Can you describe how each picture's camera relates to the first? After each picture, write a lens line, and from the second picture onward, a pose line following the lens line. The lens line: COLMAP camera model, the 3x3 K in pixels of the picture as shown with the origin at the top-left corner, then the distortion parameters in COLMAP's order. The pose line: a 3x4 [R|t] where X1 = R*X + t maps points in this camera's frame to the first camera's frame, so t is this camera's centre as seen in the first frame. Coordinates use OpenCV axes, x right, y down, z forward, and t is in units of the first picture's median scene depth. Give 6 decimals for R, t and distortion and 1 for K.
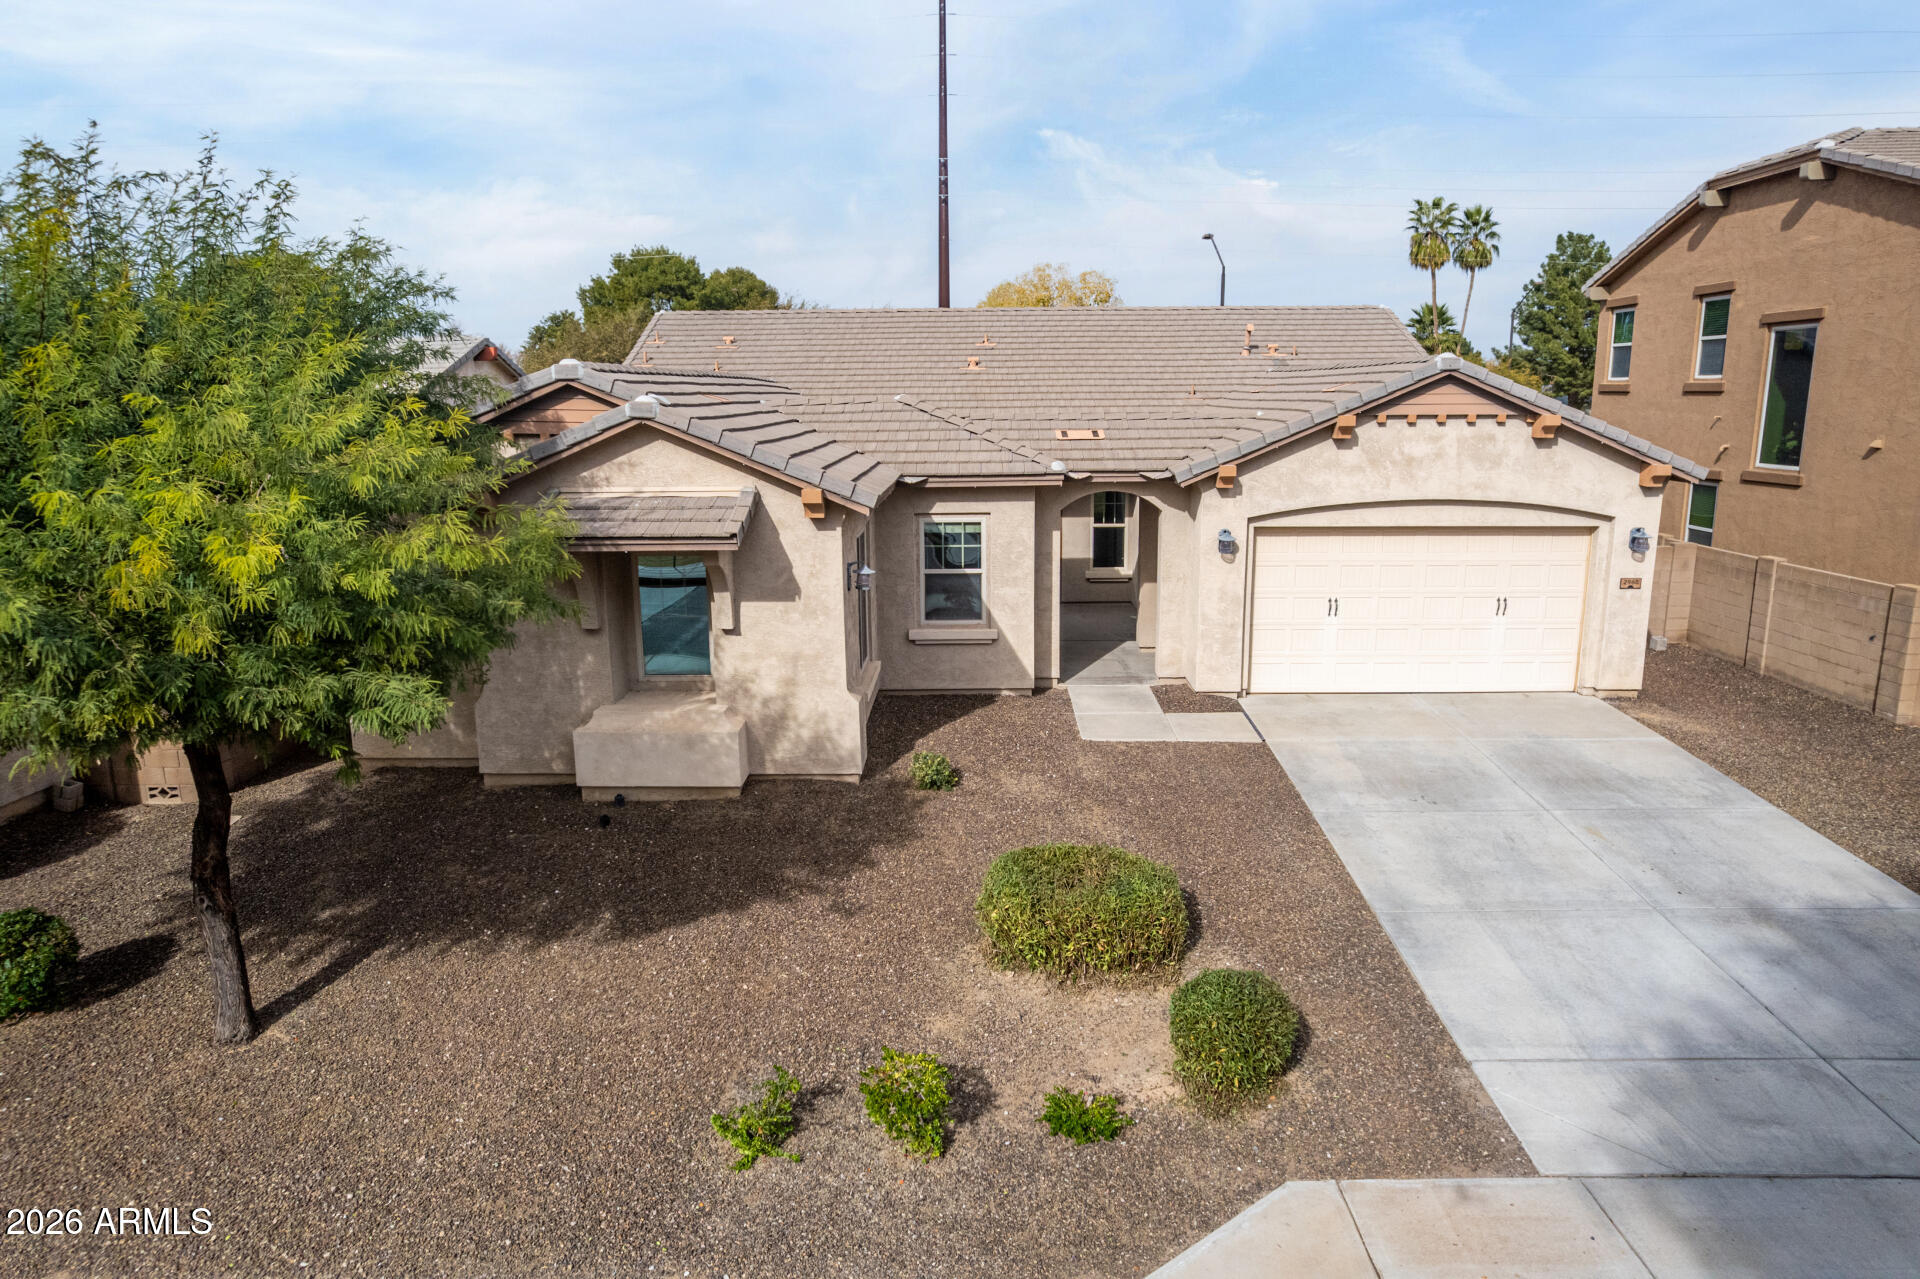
lens RADIAL K [[1226.9, 0, 960.0], [0, 1226.9, 639.5], [0, 0, 1]] dist [-0.076230, 0.064776]
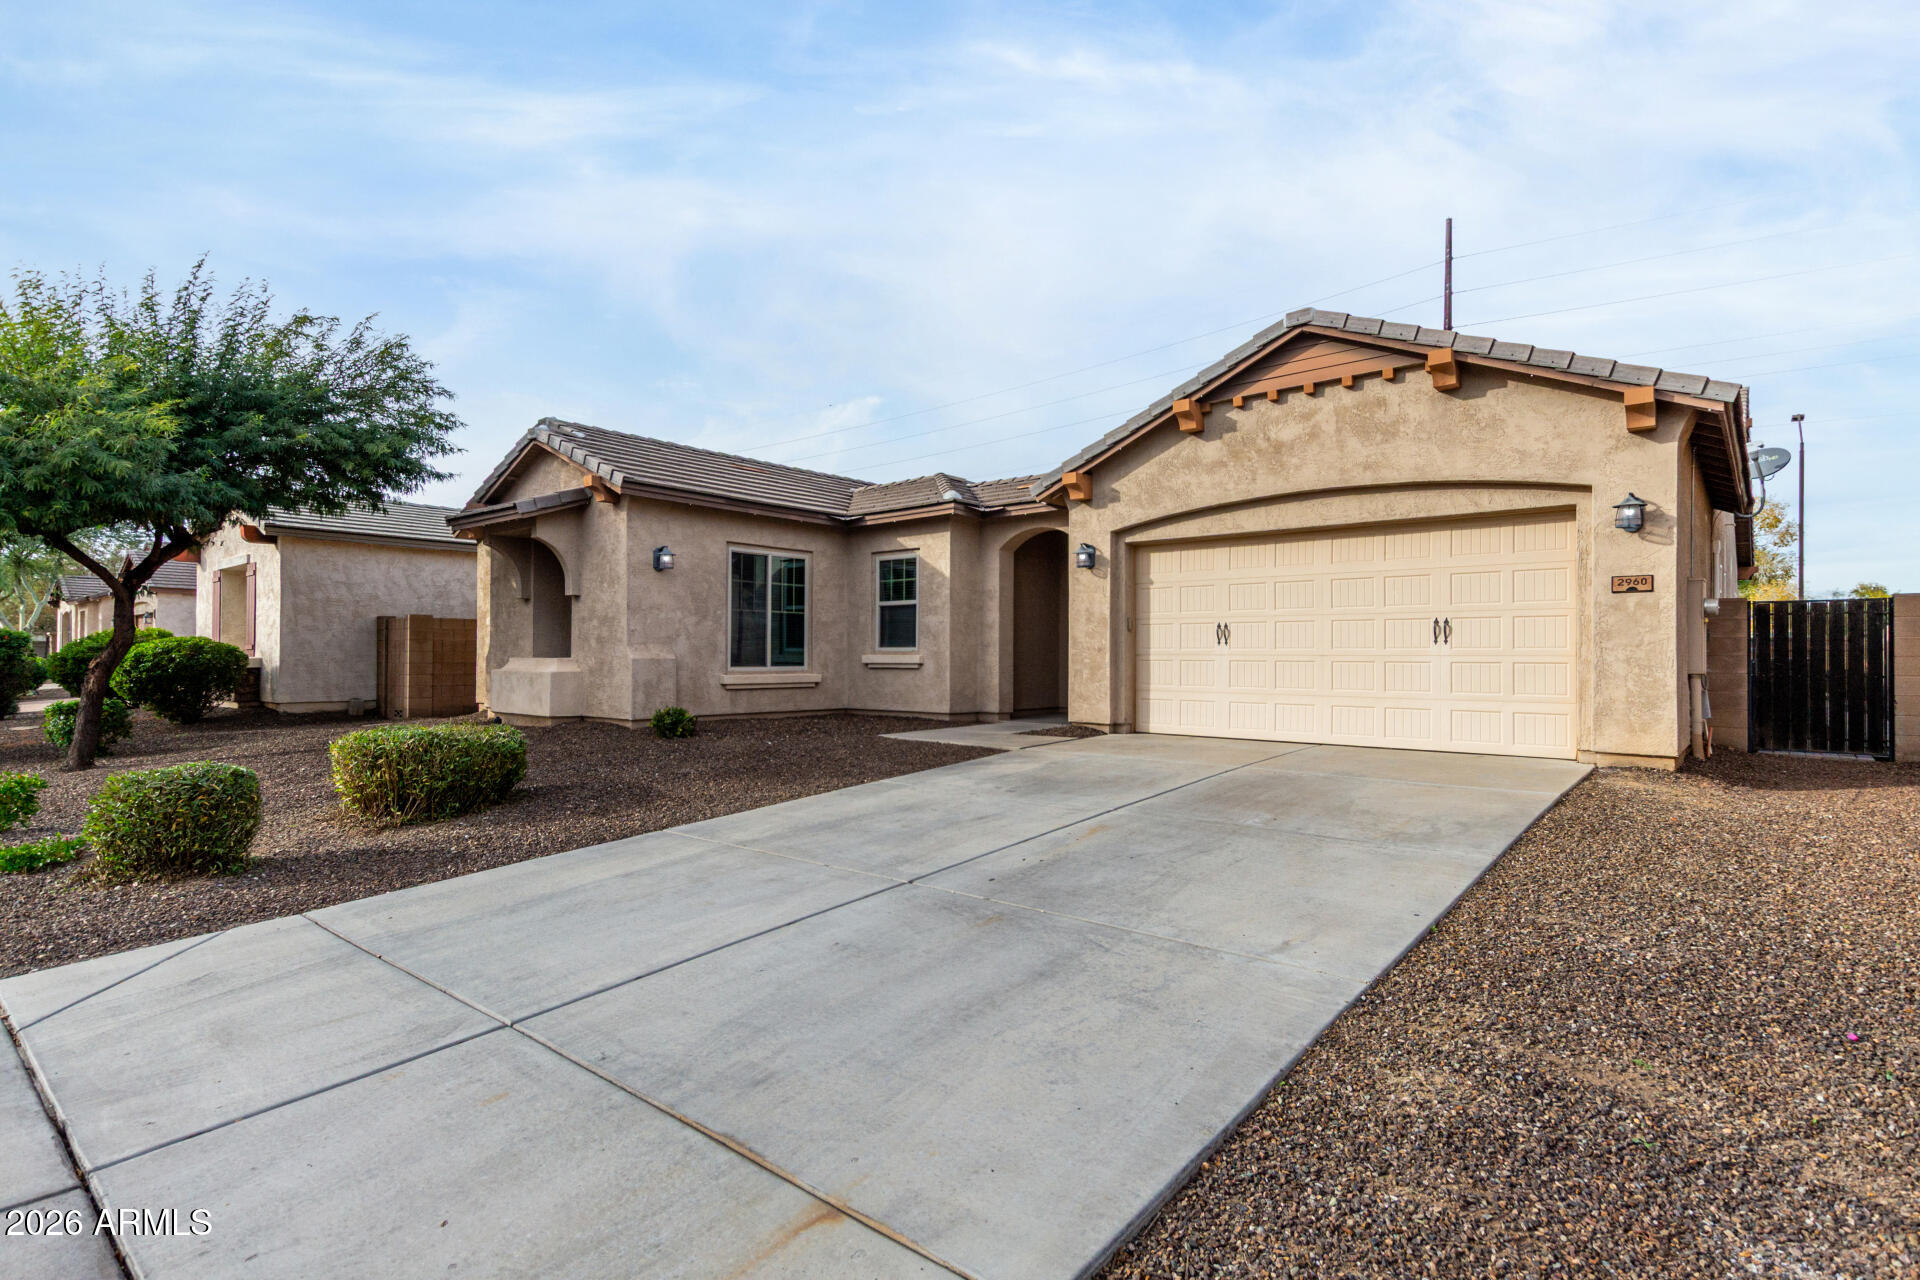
lens RADIAL K [[952.1, 0, 972.4], [0, 952.1, 635.4], [0, 0, 1]] dist [0.028258, -0.000030]
pose [[0.773777, -0.004576, -0.633441, 0.618980], [-0.138607, 0.974519, -0.176355, 0.121149], [0.618107, 0.224259, 0.753426, 0.408168]]
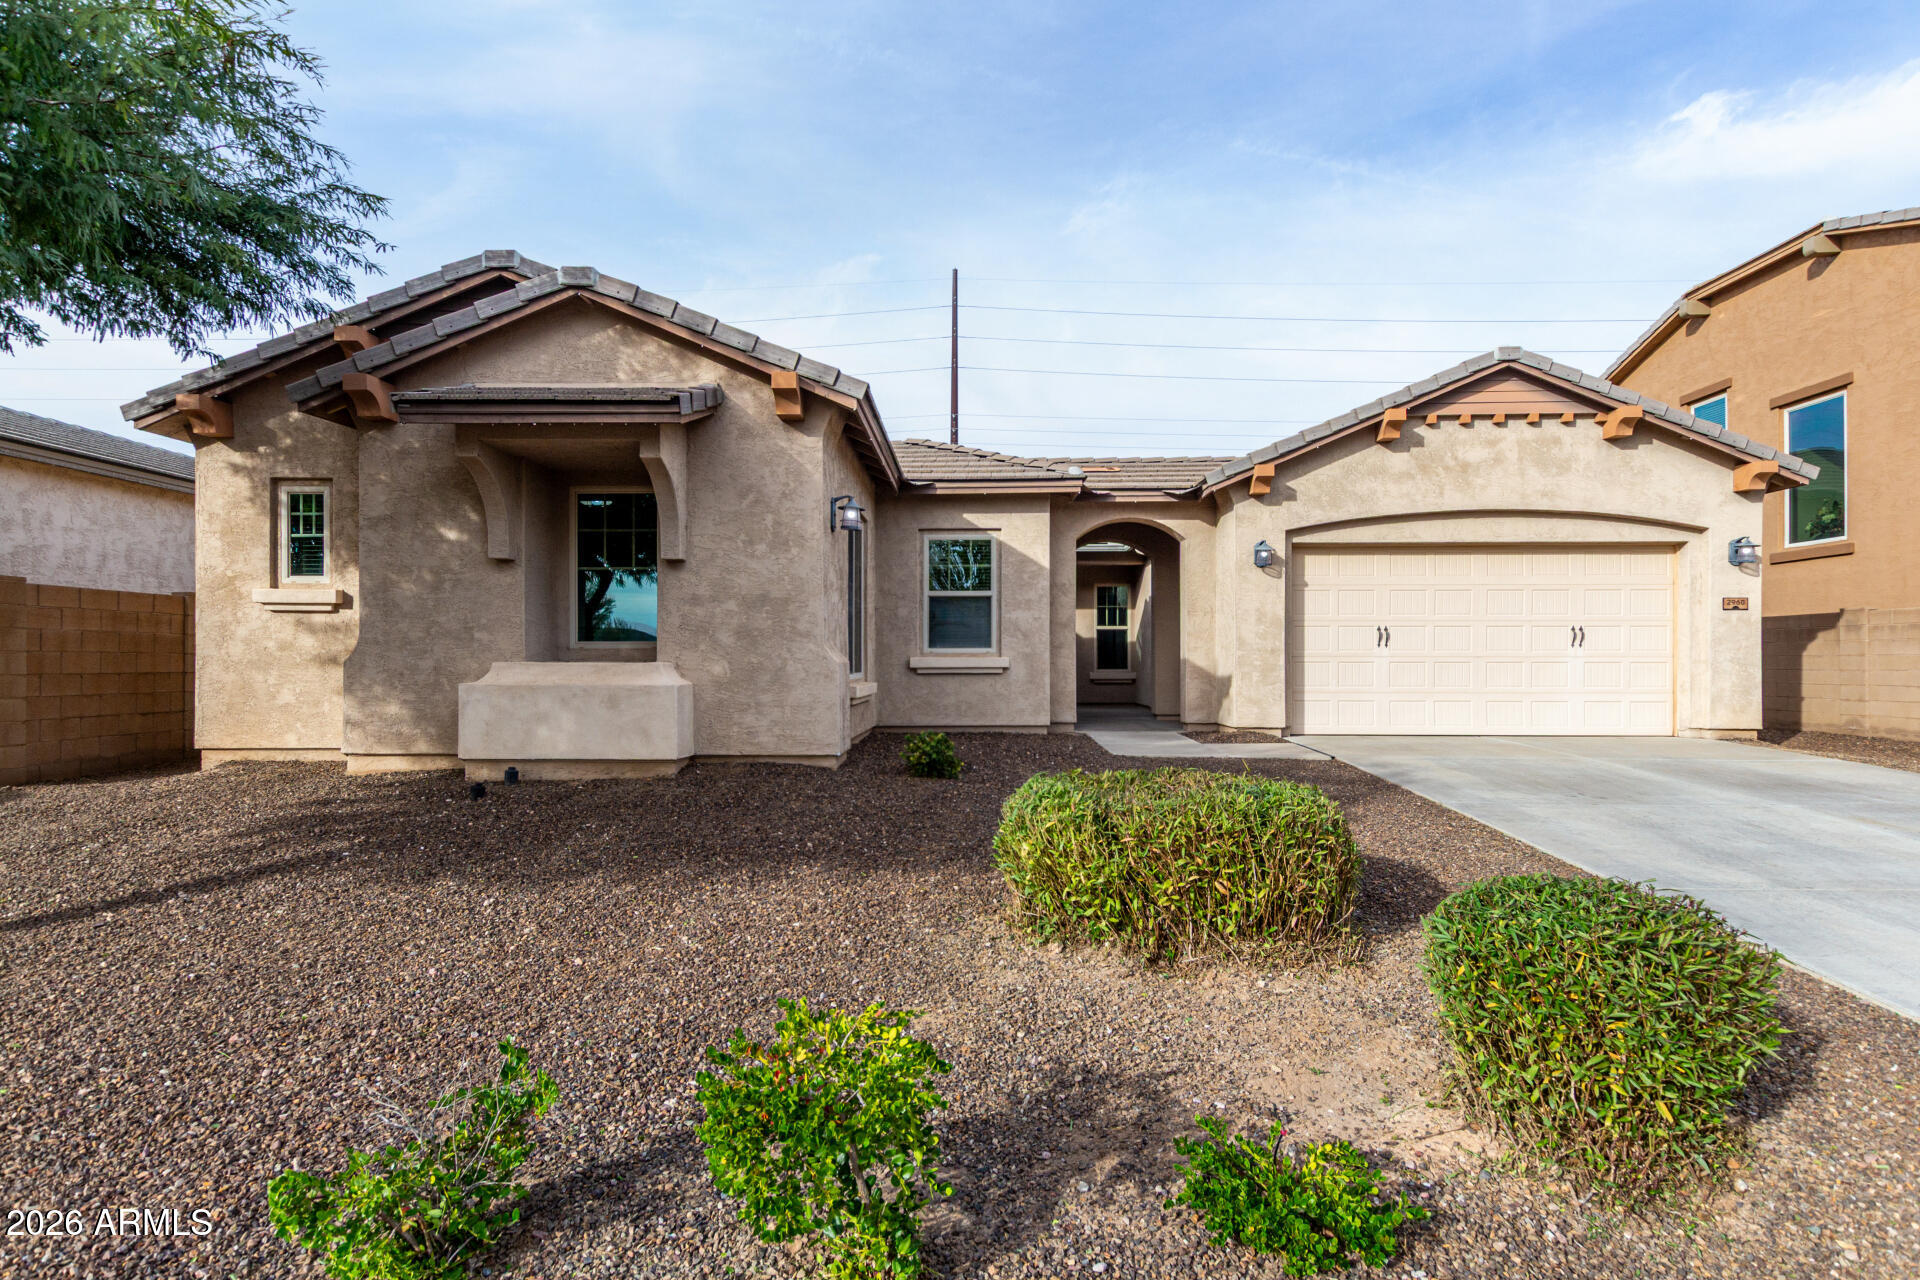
lens RADIAL K [[947.1, 0, 958.4], [0, 947.1, 661.2], [0, 0, 1]] dist [0.013919, 0.000029]
pose [[0.999950, 0.006575, -0.007583, -0.001266], [-0.008001, 0.978372, -0.206696, 0.144173], [0.006060, 0.206747, 0.978376, 0.331731]]
